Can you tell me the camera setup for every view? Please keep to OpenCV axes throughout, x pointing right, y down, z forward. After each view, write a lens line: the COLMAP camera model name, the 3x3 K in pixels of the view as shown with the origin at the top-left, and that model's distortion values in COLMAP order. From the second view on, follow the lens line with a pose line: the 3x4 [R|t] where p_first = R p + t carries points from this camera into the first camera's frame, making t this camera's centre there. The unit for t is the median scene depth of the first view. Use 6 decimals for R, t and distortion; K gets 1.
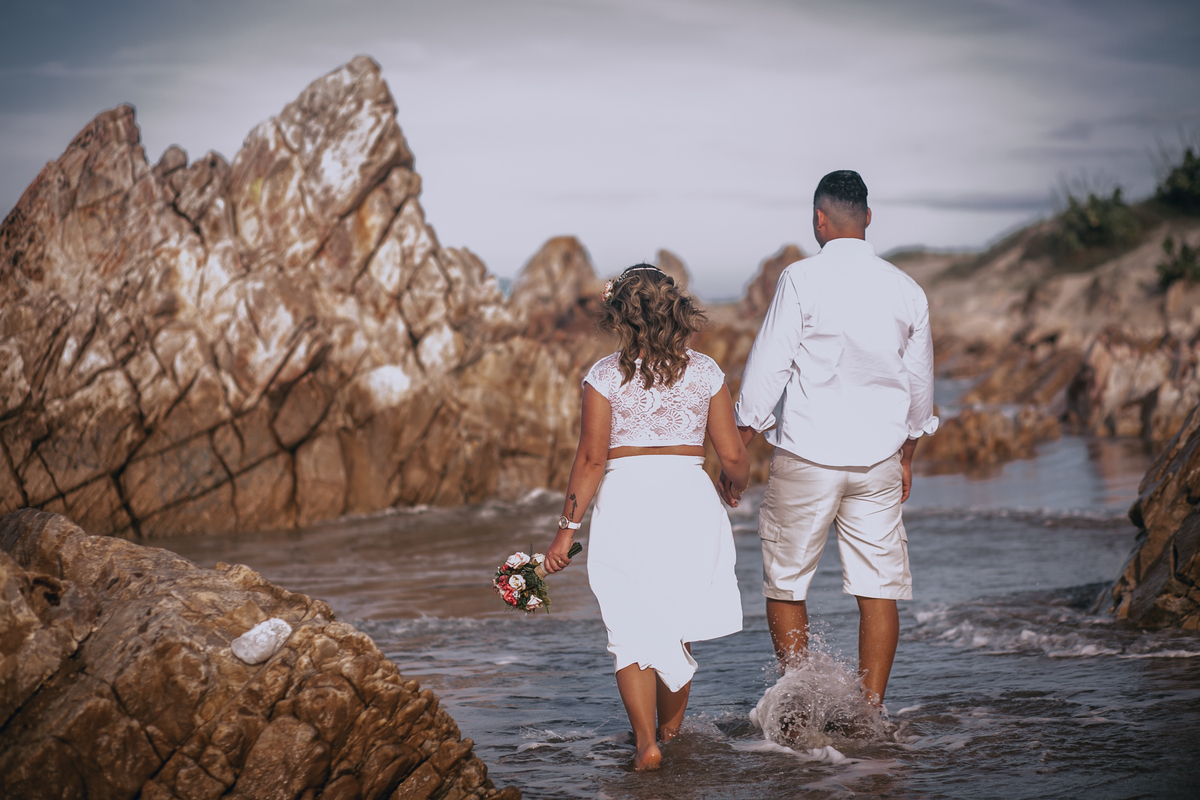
lens RADIAL K [[3106.0, 0, 598.0], [0, 3106.0, 400.9], [0, 0, 1]] dist [-0.059186, 0.000000]
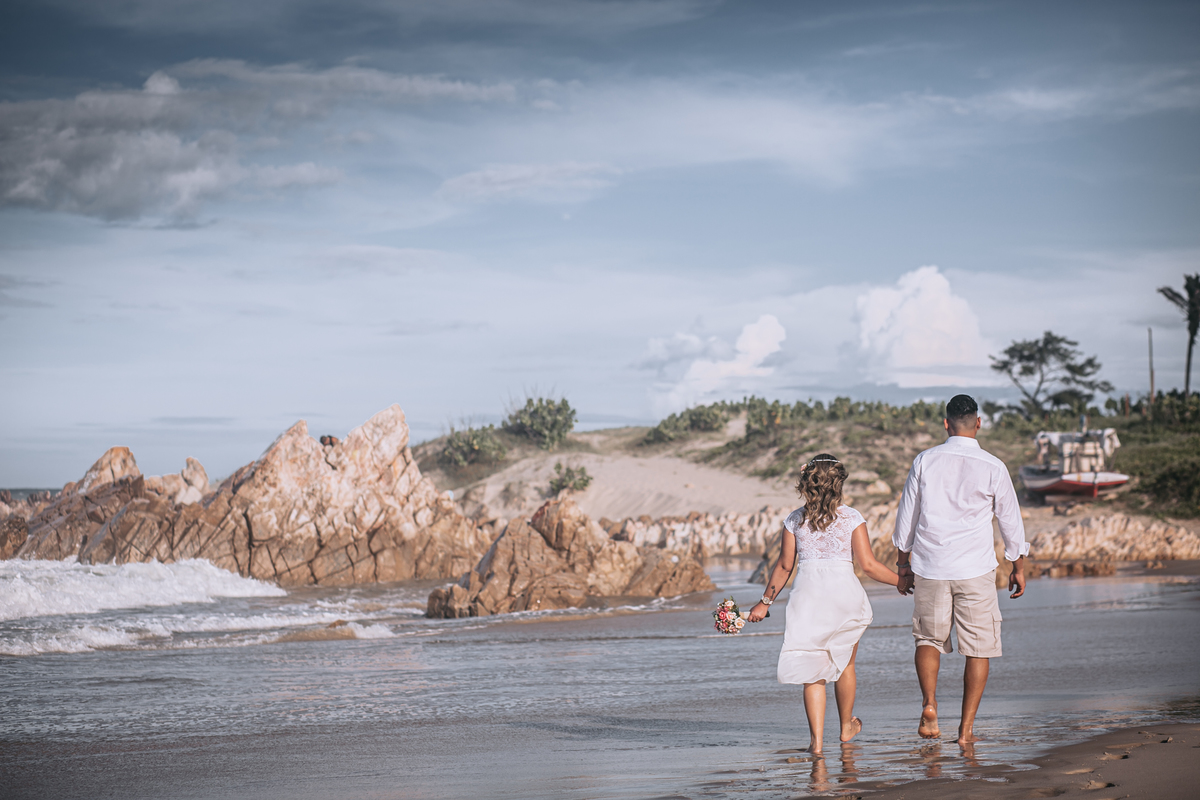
lens RADIAL K [[3106.0, 0, 601.3], [0, 3106.0, 399.2], [0, 0, 1]] dist [-0.059186, 0.000000]
pose [[0.963446, 0.029789, 0.266240, -0.612905], [-0.013265, 0.997884, -0.063648, 0.049072], [-0.267573, 0.057790, 0.961803, -1.575192]]
